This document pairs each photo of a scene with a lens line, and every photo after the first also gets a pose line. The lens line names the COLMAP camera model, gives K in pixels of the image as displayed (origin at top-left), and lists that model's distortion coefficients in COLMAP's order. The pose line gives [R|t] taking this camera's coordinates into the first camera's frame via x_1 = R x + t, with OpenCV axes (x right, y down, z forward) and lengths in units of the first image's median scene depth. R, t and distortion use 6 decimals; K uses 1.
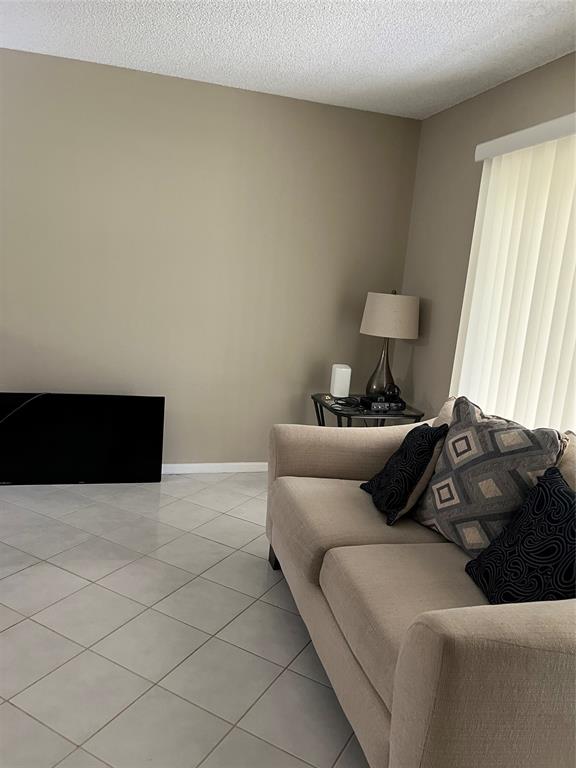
lens RADIAL K [[580.0, 0, 285.3], [0, 580.0, 388.4], [0, 0, 1]] dist [0.064401, -0.078017]
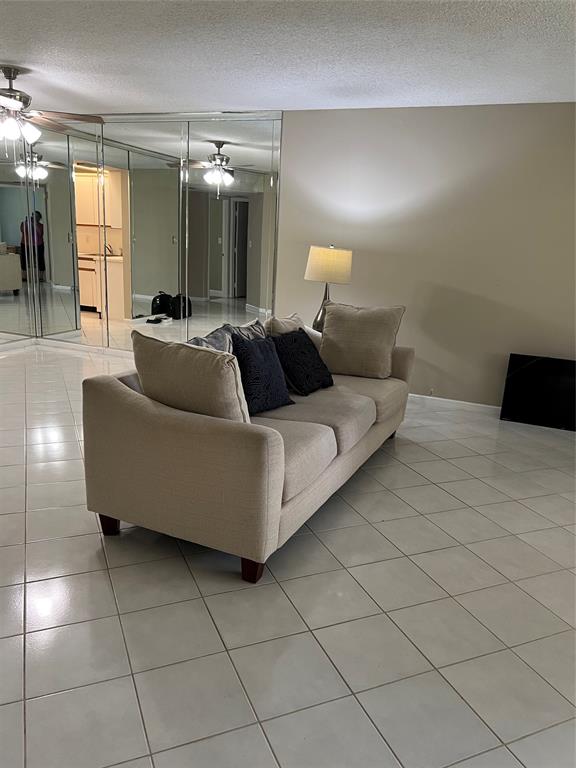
lens RADIAL K [[580.0, 0, 285.3], [0, 580.0, 388.4], [0, 0, 1]] dist [0.064401, -0.078017]
pose [[0.796386, 0.118396, -0.593086, -0.084340], [-0.107120, 0.992760, 0.054342, 0.073042], [0.595226, 0.020254, 0.803303, -0.447021]]
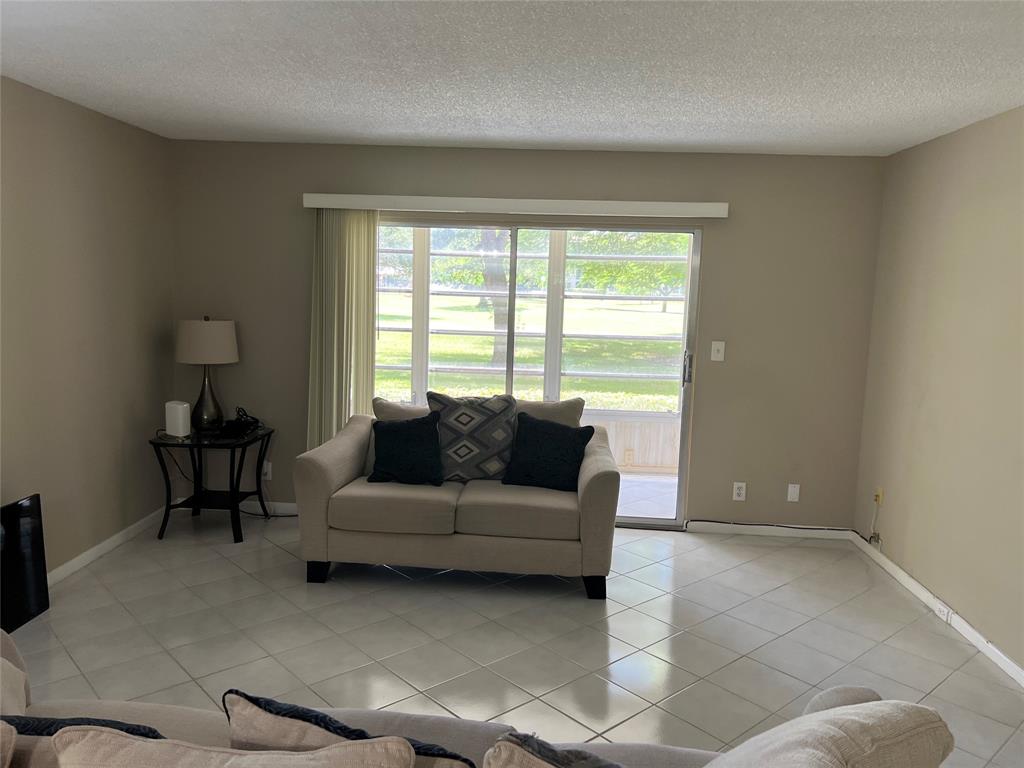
lens RADIAL K [[773.3, 0, 512.2], [0, 773.3, 384.6], [0, 0, 1]] dist [0.064401, -0.078017]
pose [[0.314210, -0.192649, 0.929601, -1.018600], [0.178349, 0.973738, 0.141513, -0.170572], [-0.932450, 0.121329, 0.340317, 0.095431]]
